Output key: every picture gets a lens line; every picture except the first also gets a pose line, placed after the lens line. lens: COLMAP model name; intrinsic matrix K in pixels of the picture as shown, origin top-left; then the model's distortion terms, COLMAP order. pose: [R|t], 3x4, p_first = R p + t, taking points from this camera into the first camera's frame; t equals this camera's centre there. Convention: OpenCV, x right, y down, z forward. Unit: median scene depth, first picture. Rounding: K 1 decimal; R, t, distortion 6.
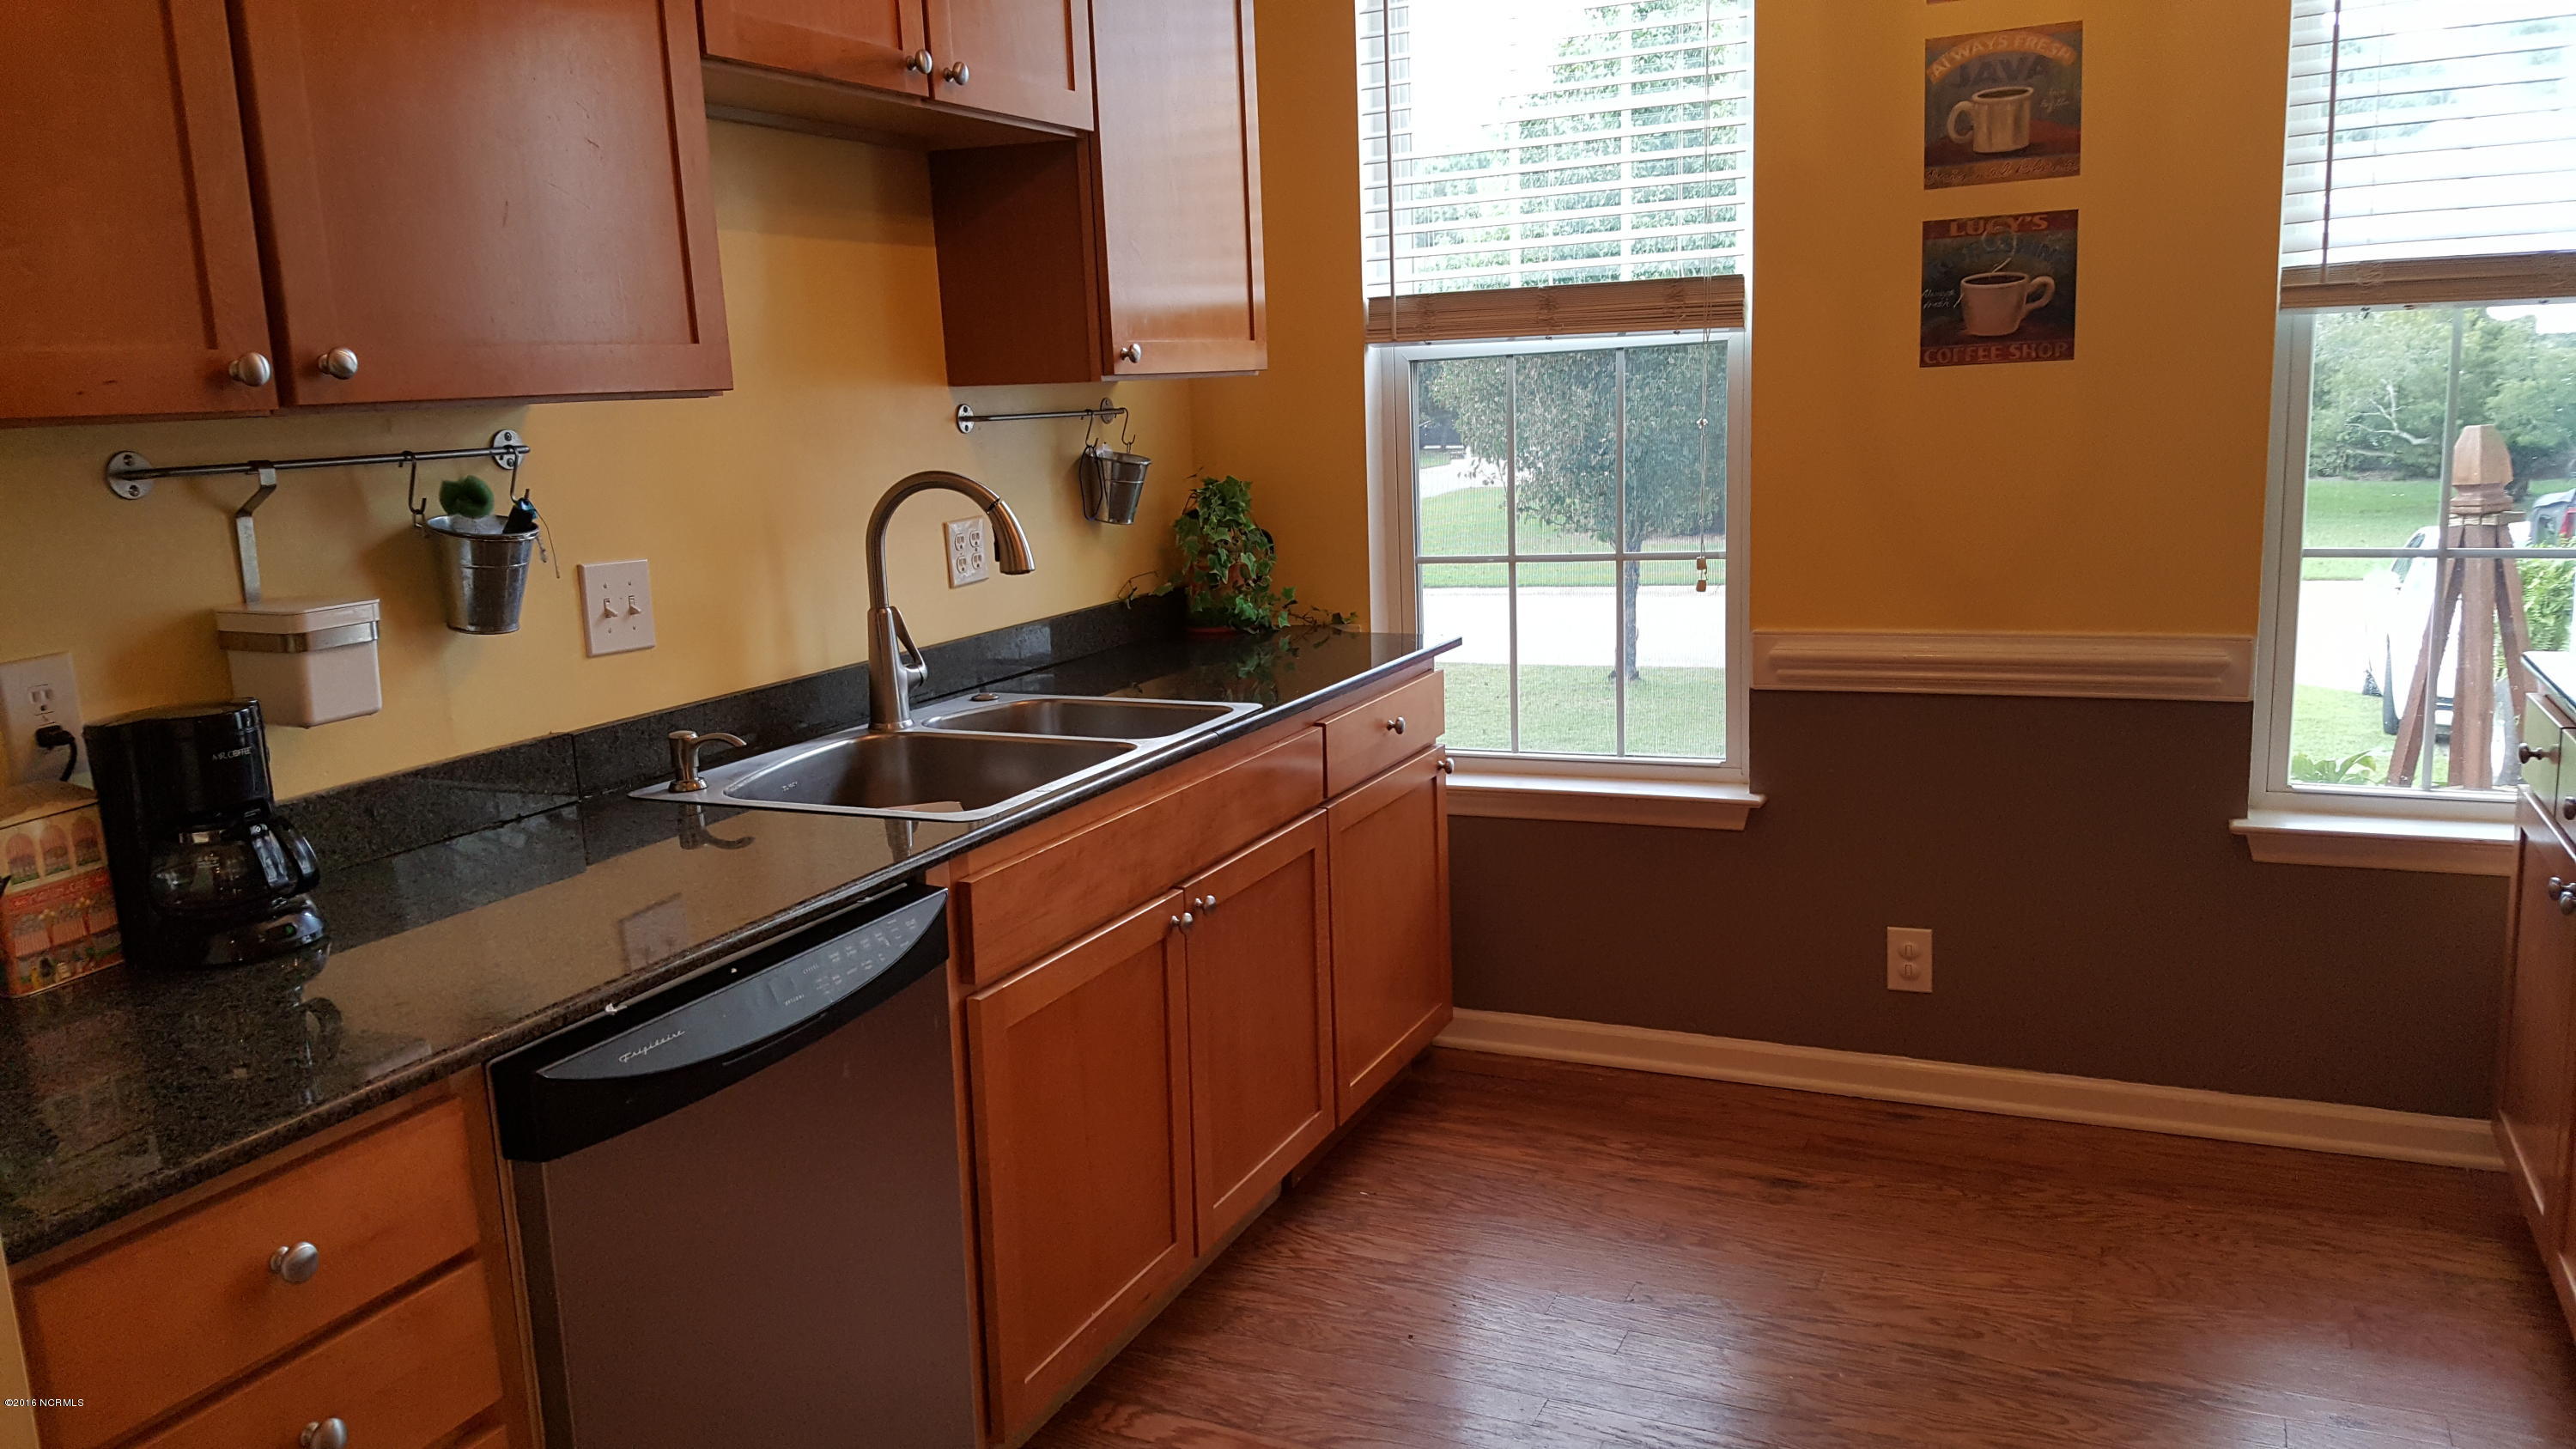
lens RADIAL K [[1944.6, 0, 1251.5], [0, 1944.6, 732.6], [0, 0, 1]] dist [0.124069, -0.174731]
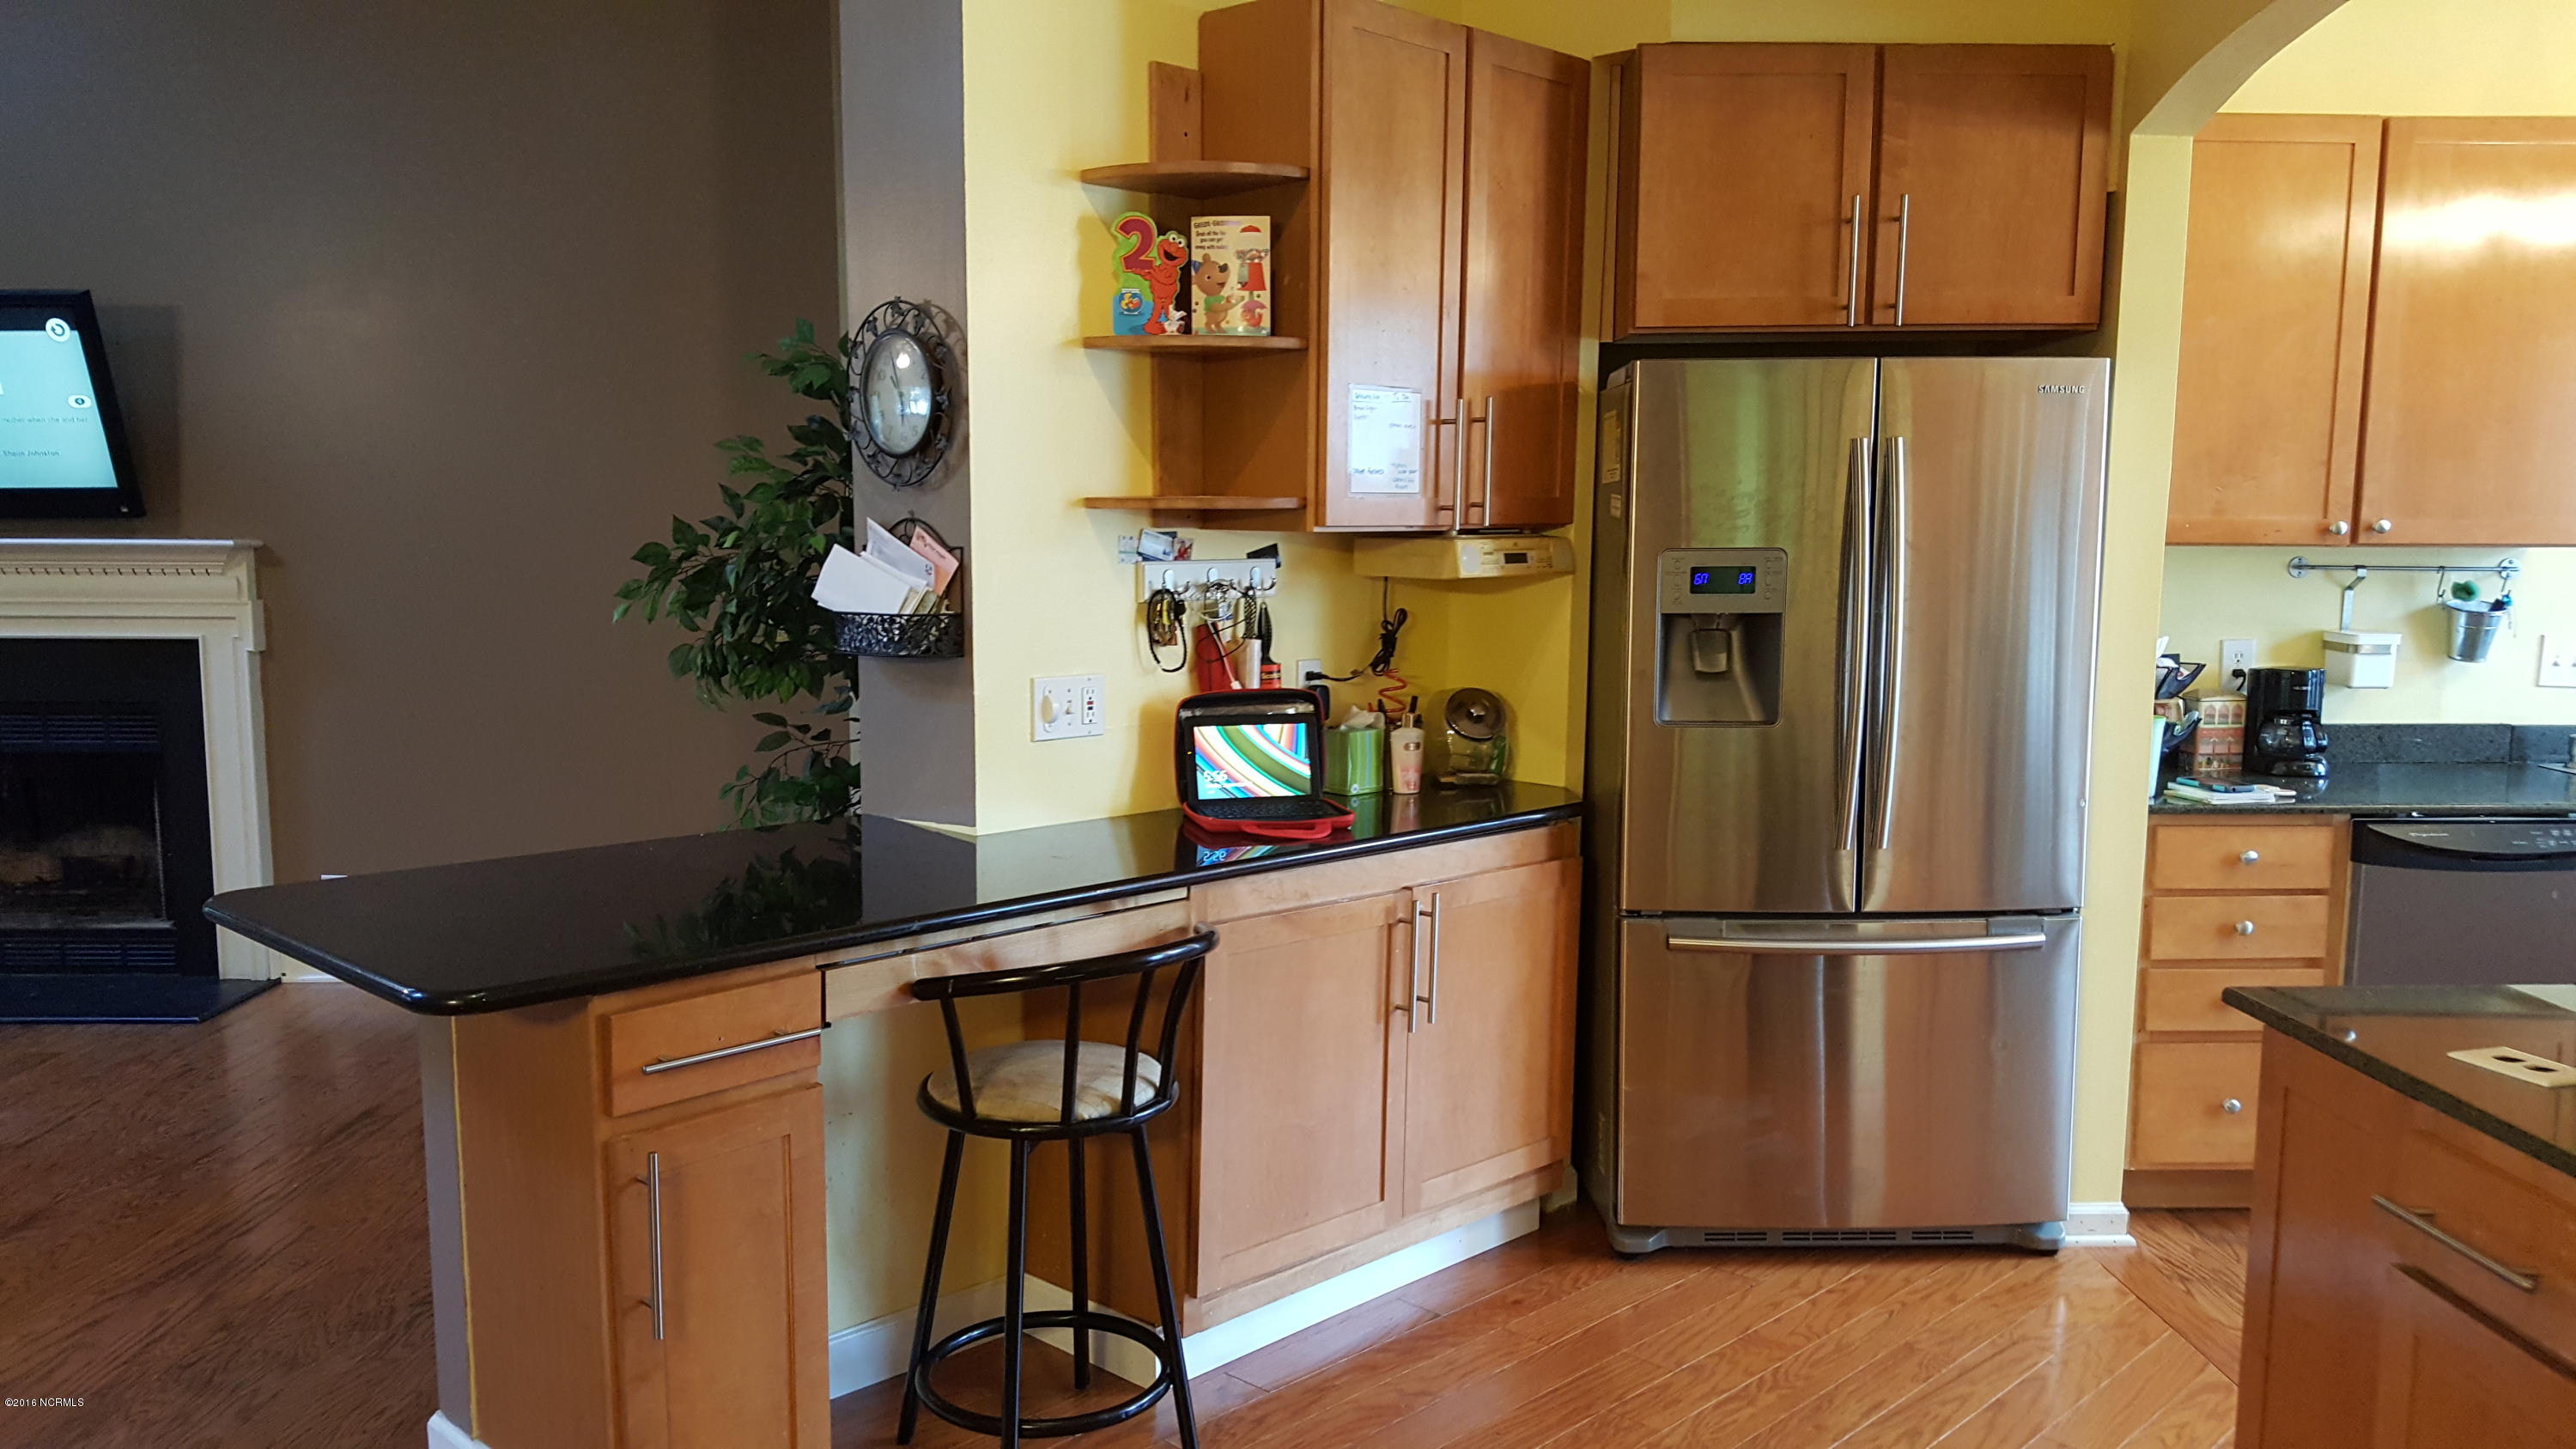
lens RADIAL K [[1944.6, 0, 1279.3], [0, 1944.6, 746.4], [0, 0, 1]] dist [0.124069, -0.174731]
pose [[0.455159, 0.160796, -0.875771, 0.914383], [-0.190273, 0.978405, 0.080750, 0.108493], [0.869842, 0.129882, 0.475925, -1.057238]]
